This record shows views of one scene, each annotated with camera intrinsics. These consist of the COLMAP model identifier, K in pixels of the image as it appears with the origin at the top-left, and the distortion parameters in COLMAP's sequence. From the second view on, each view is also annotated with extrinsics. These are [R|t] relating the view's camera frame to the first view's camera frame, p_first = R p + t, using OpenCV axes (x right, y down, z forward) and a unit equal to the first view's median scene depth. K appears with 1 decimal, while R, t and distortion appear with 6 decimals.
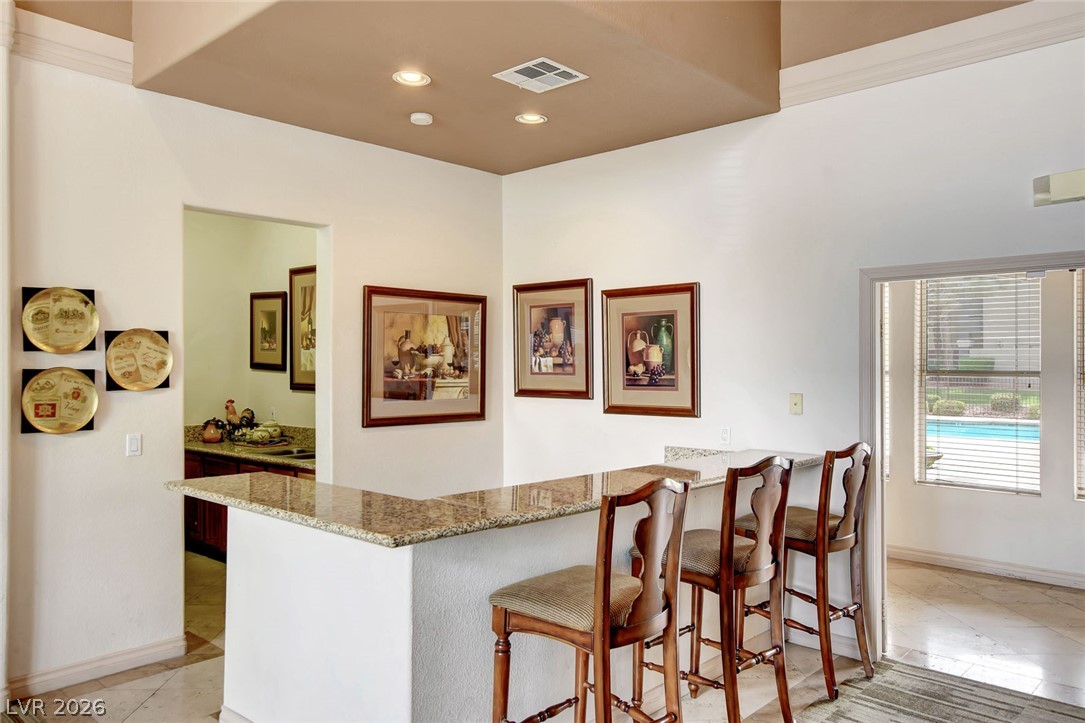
lens RADIAL K [[757.2, 0, 542.5], [0, 757.2, 361.5], [0, 0, 1]] dist [-0.045909, -0.001112]
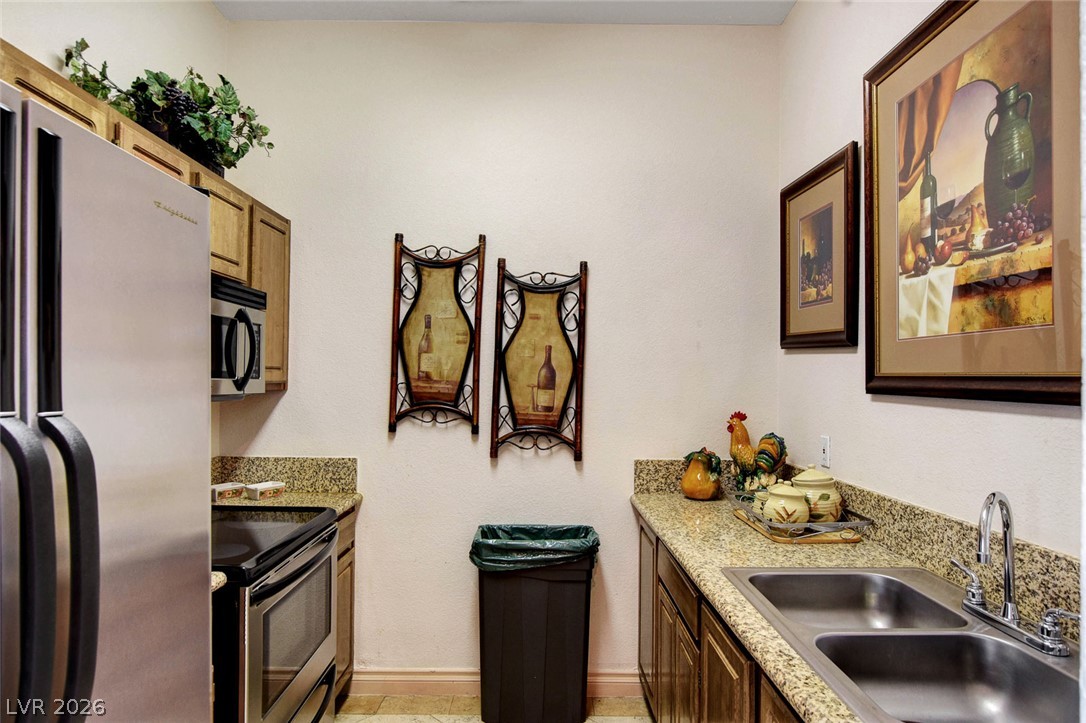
lens RADIAL K [[624.1, 0, 542.5], [0, 624.1, 376.3], [0, 0, 1]] dist [-0.001602, -0.000031]
pose [[0.673065, 0.000334, -0.739584, -0.207045], [0.000634, 0.999999, 0.001029, 0.027363], [0.739583, -0.001162, 0.673064, 0.650086]]
